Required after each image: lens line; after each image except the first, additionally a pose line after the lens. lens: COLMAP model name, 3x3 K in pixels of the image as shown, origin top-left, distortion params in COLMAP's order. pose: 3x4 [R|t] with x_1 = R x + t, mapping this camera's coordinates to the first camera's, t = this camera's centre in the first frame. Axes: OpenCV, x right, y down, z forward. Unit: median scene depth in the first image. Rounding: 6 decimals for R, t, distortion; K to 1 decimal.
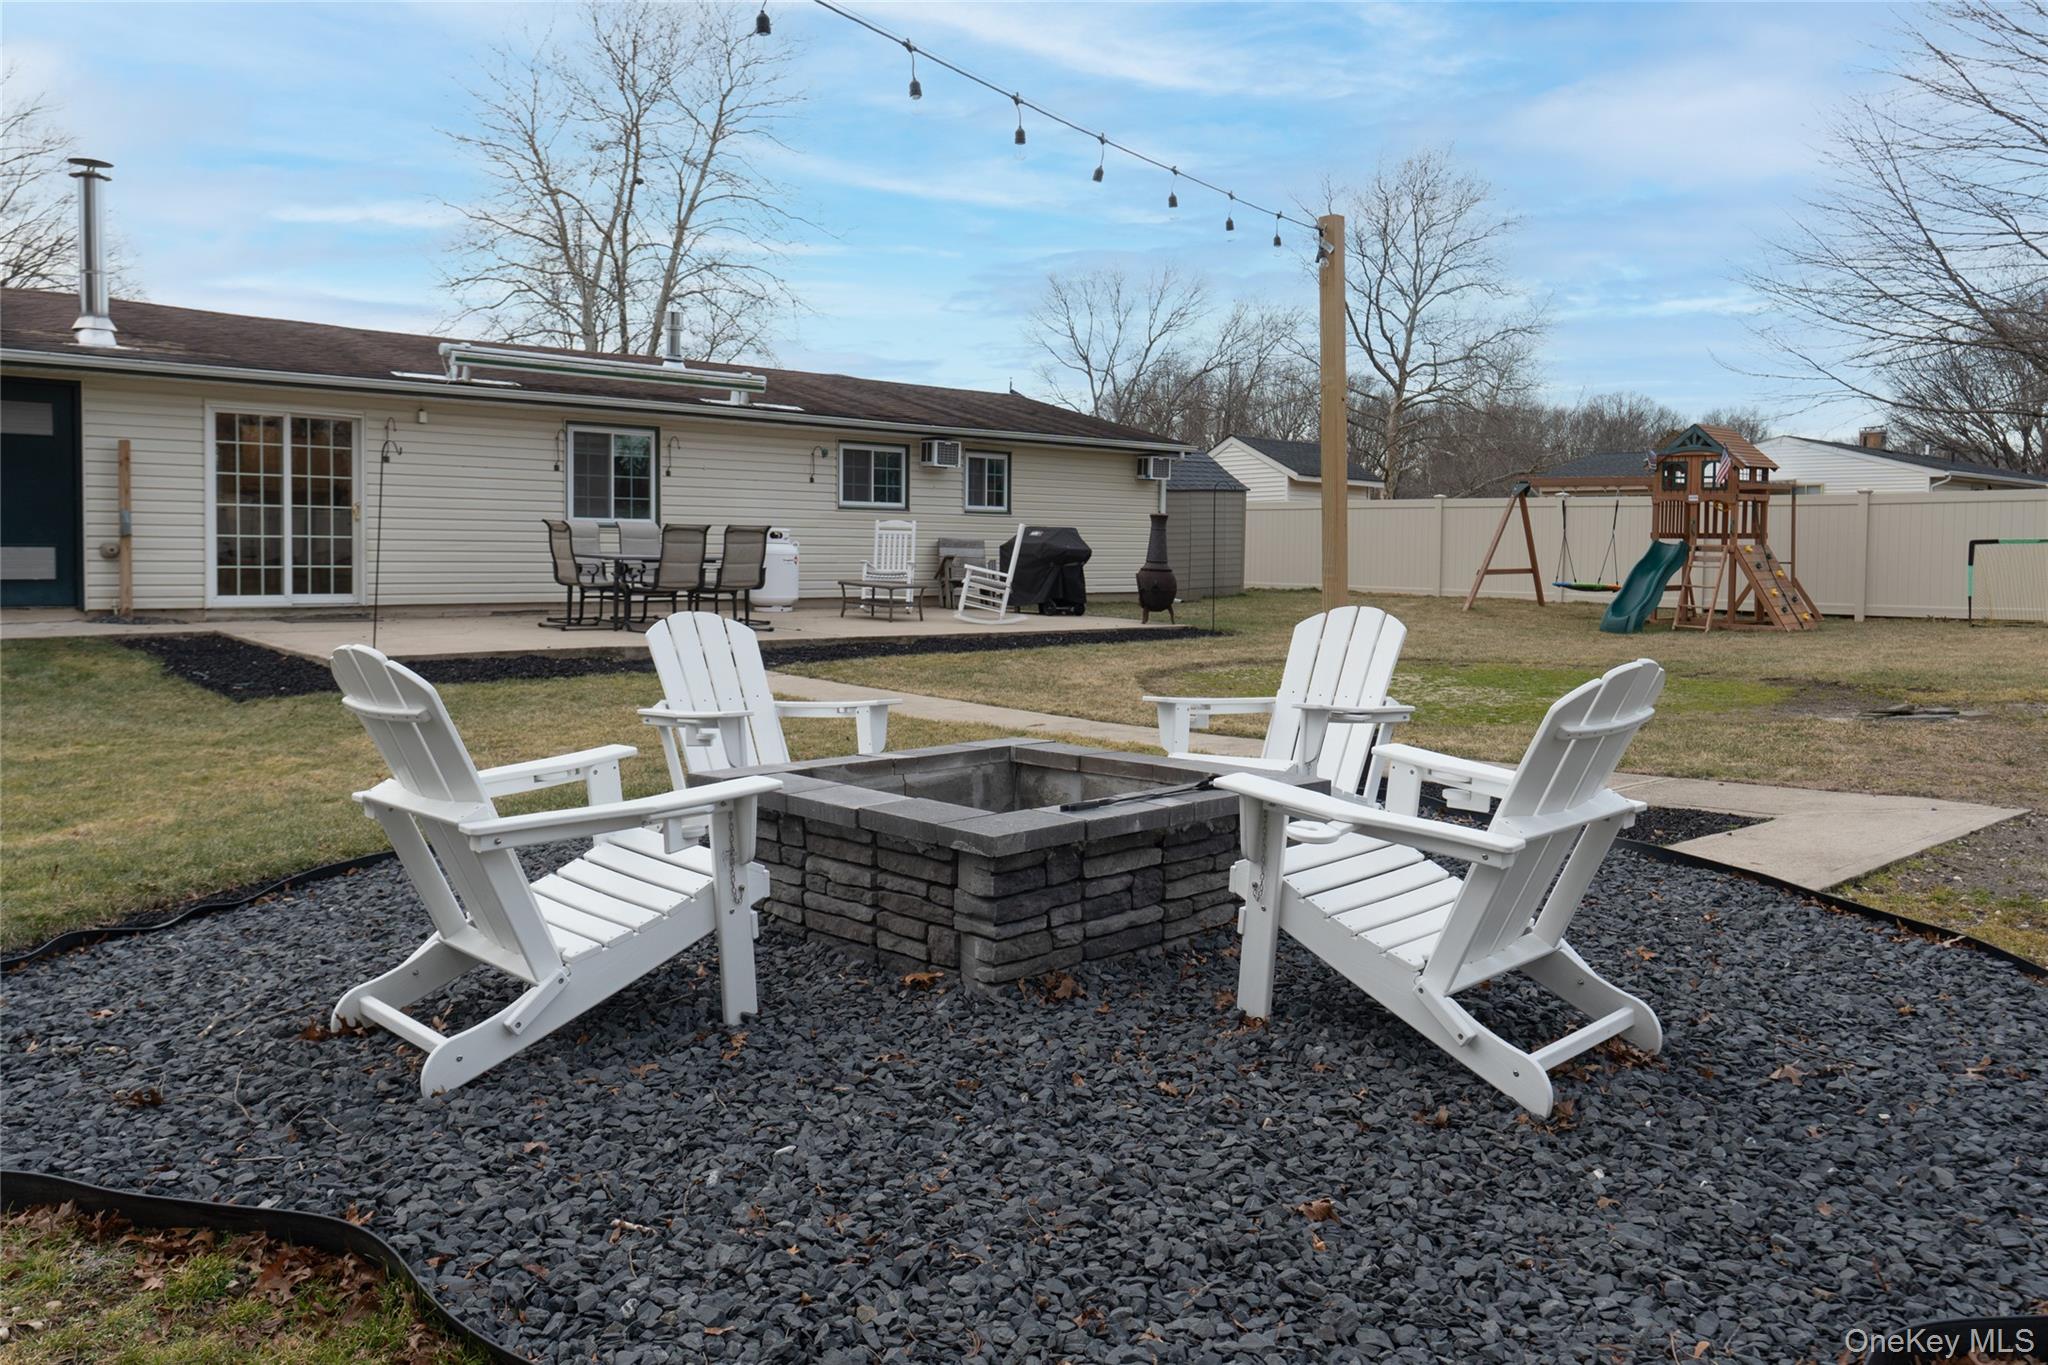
lens RADIAL K [[1480.7, 0, 1017.6], [0, 1480.7, 596.3], [0, 0, 1]] dist [0.002674, -0.000425]
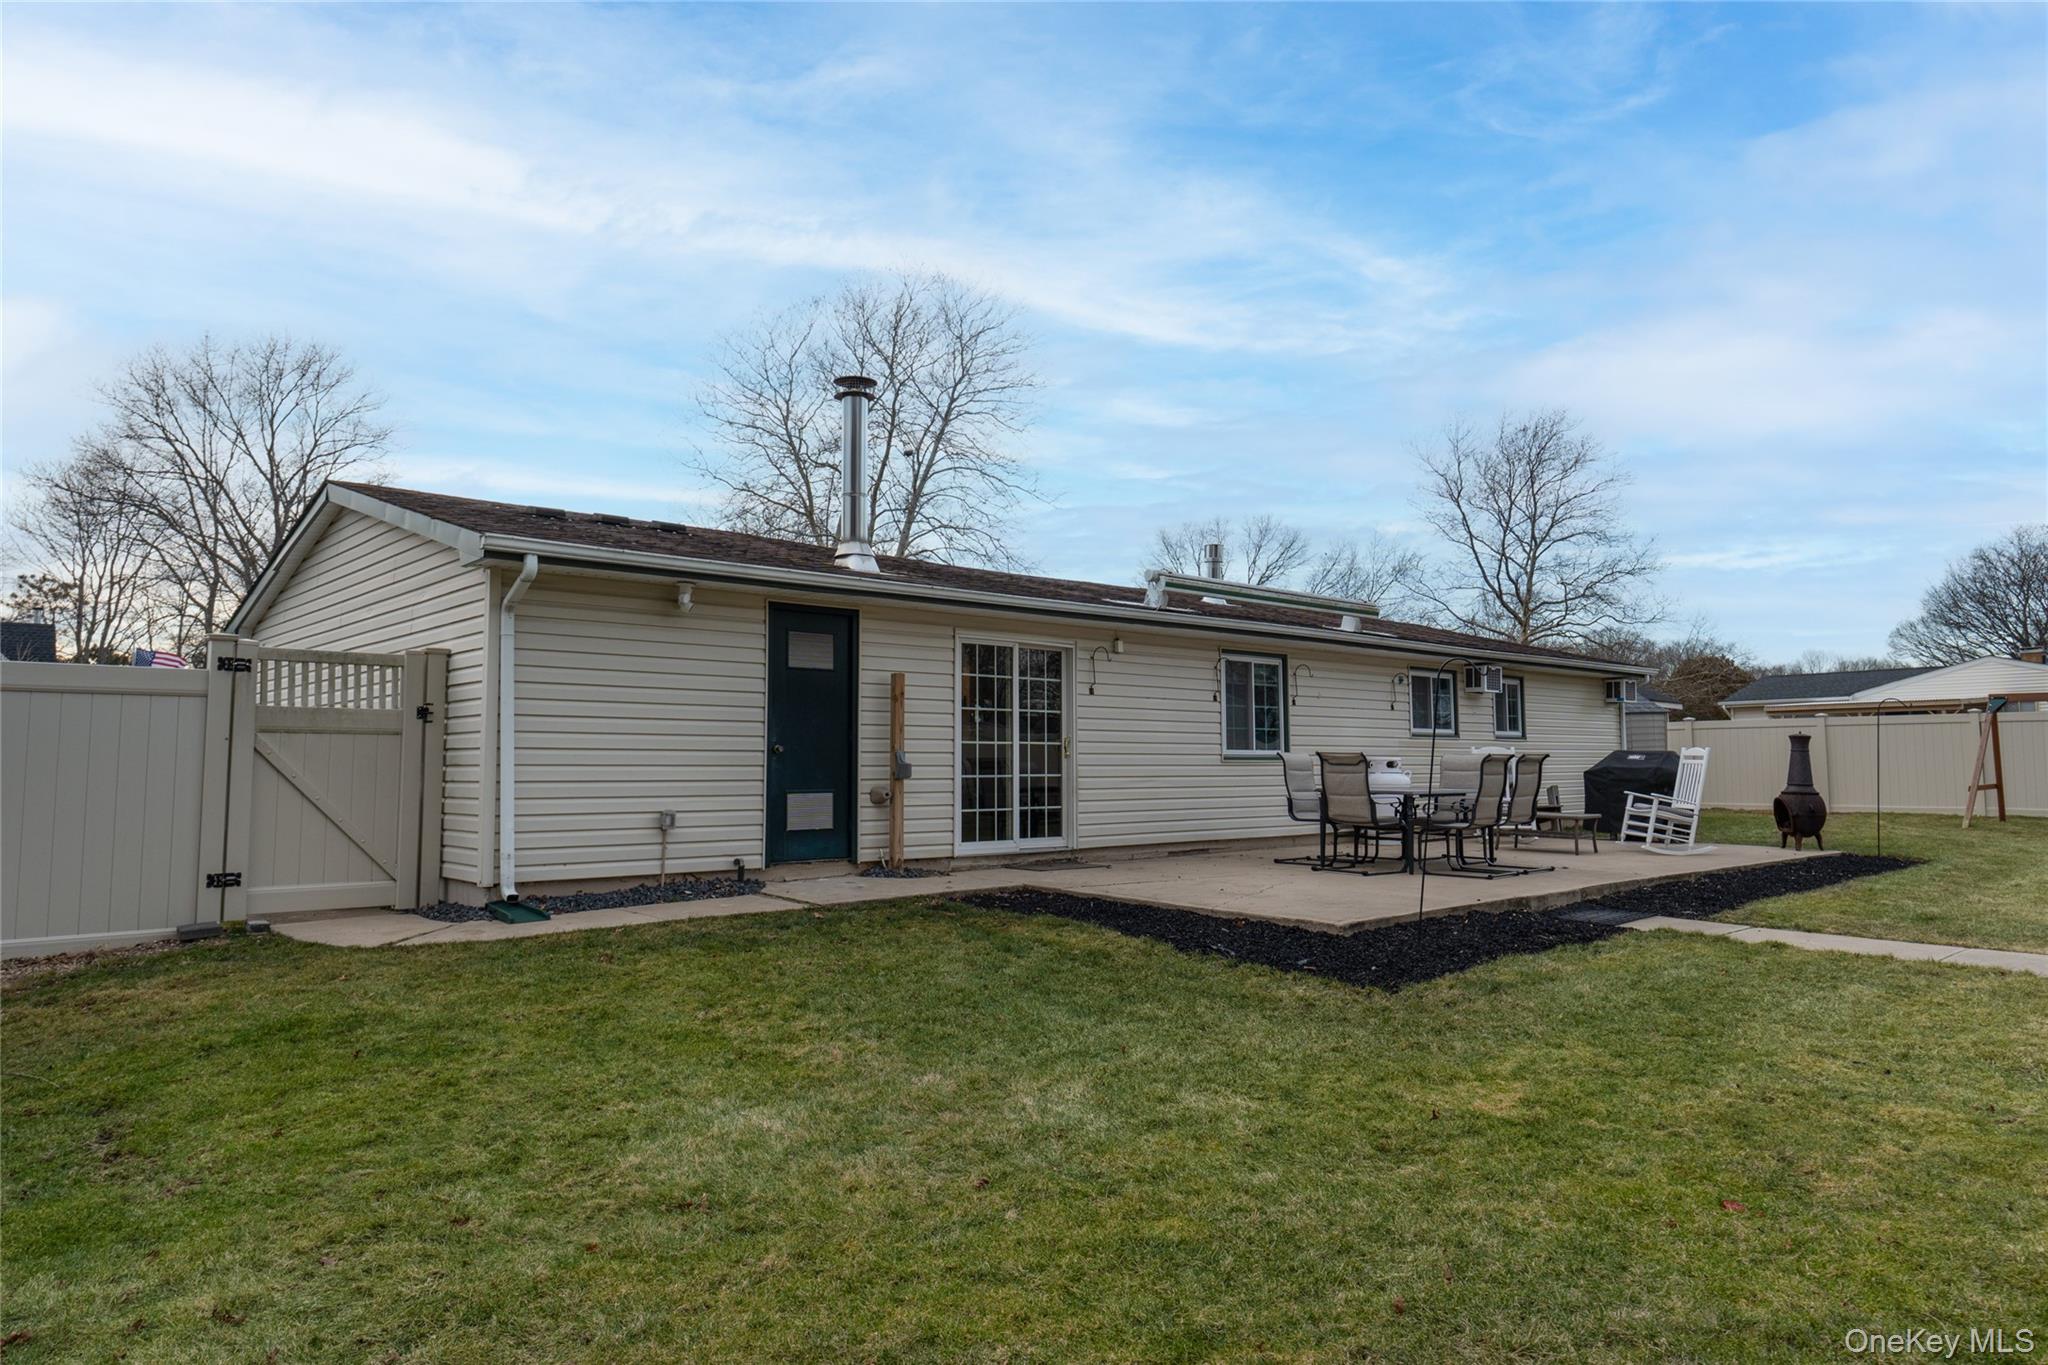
lens RADIAL K [[1261.0, 0, 1028.8], [0, 1261.0, 651.8], [0, 0, 1]] dist [0.013577, -0.000378]
pose [[0.999735, -0.020713, -0.010088, -0.459537], [0.019240, 0.991461, -0.128973, -0.014929], [0.012674, 0.128744, 0.991597, 0.203568]]
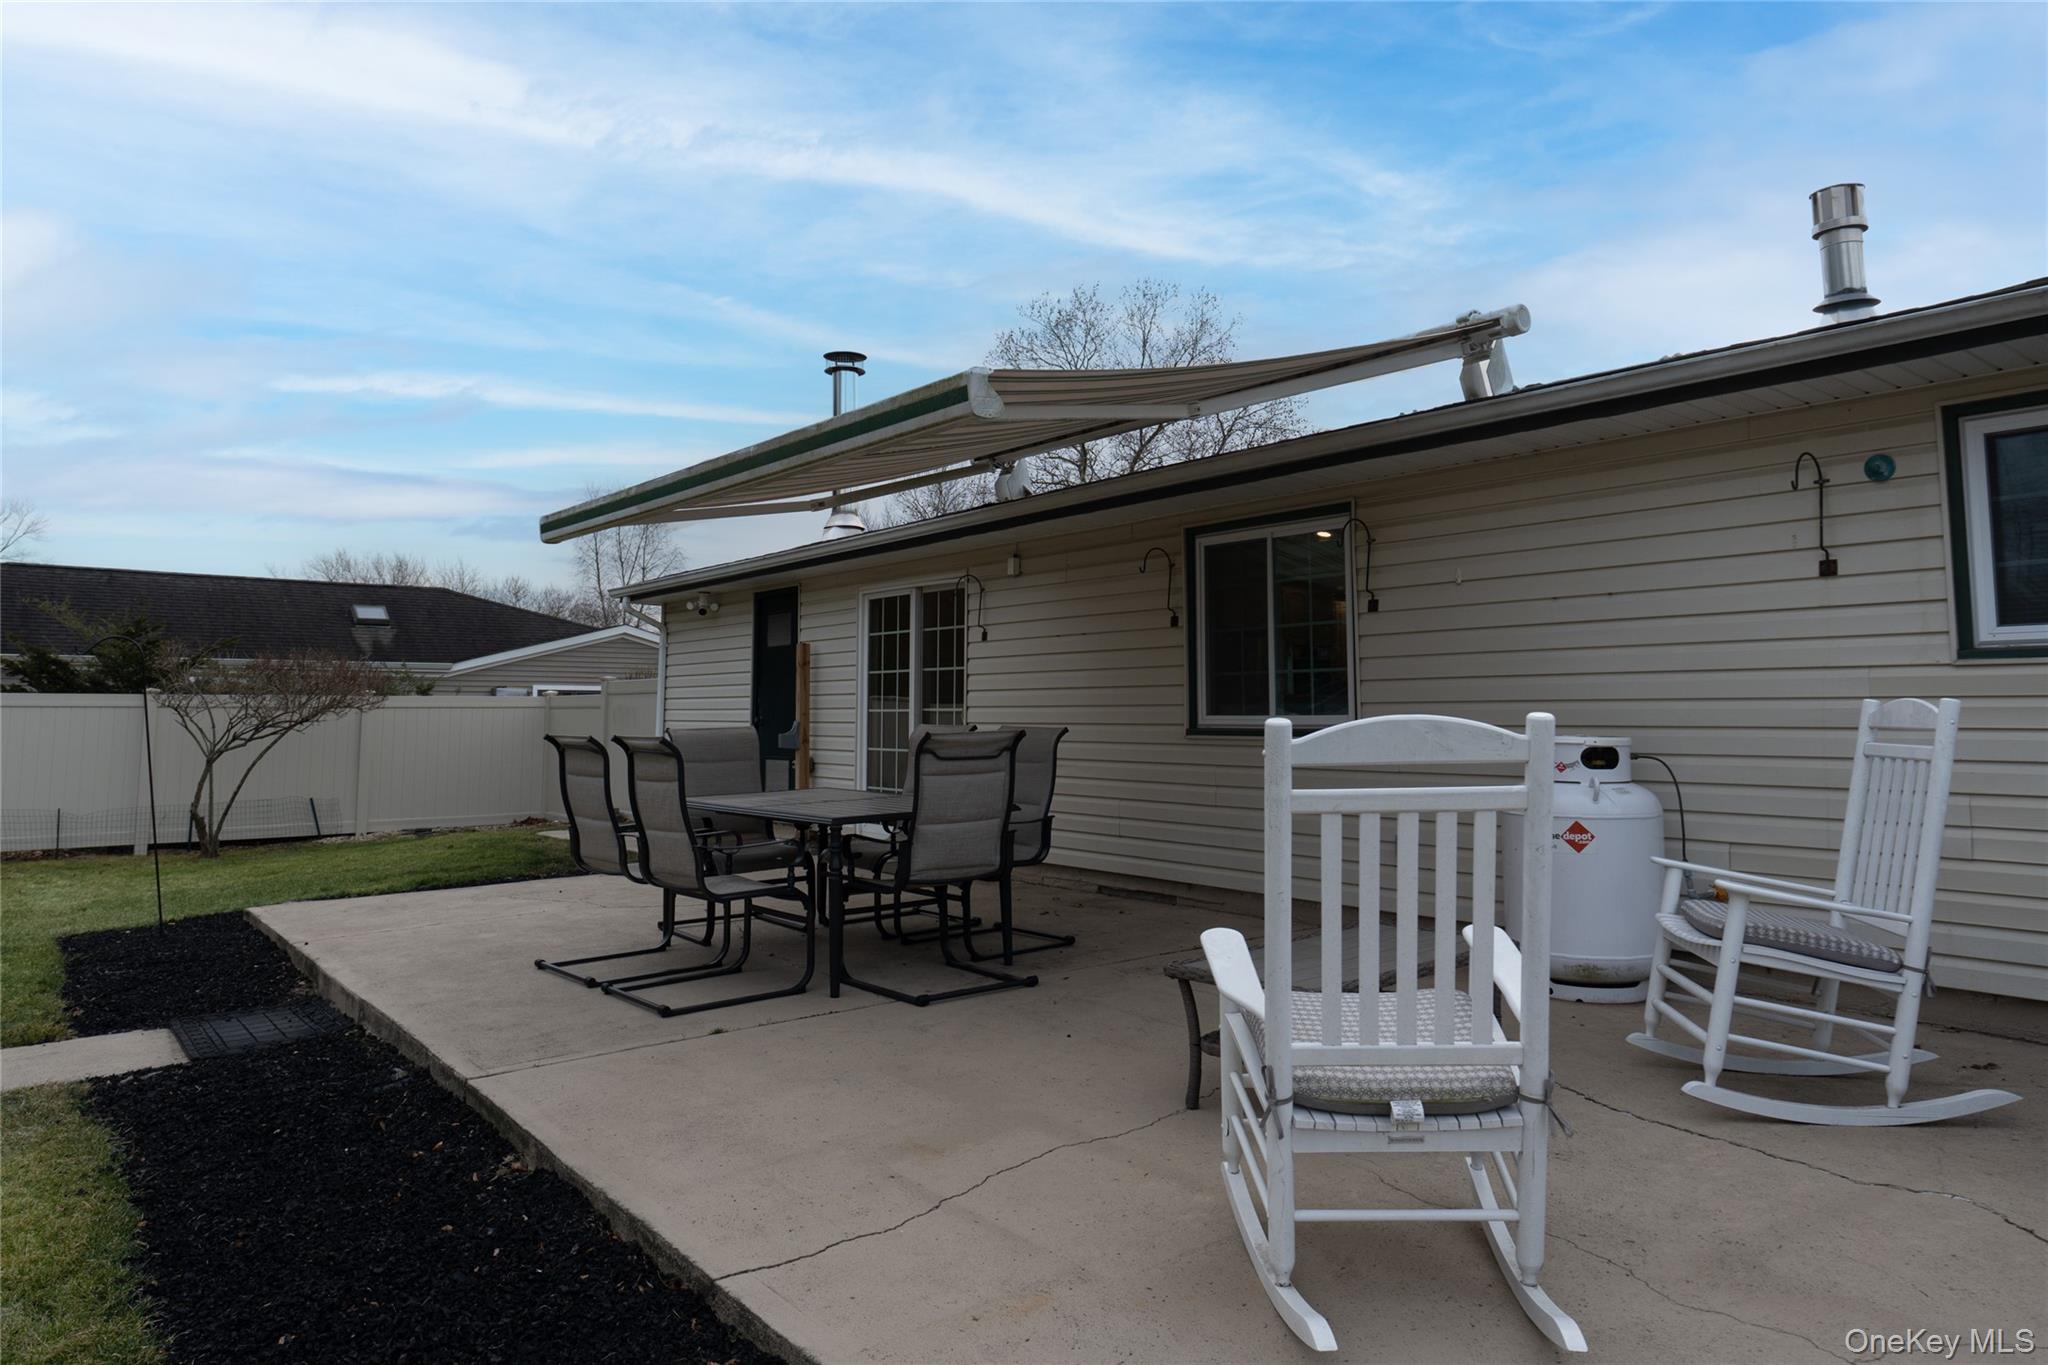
lens RADIAL K [[1261.0, 0, 1028.8], [0, 1261.0, 651.8], [0, 0, 1]] dist [0.013577, -0.000378]
pose [[-0.063783, -0.062894, -0.995980, 0.153894], [-0.033031, 0.997598, -0.060881, -0.050624], [0.997417, 0.029015, -0.065707, 1.063182]]
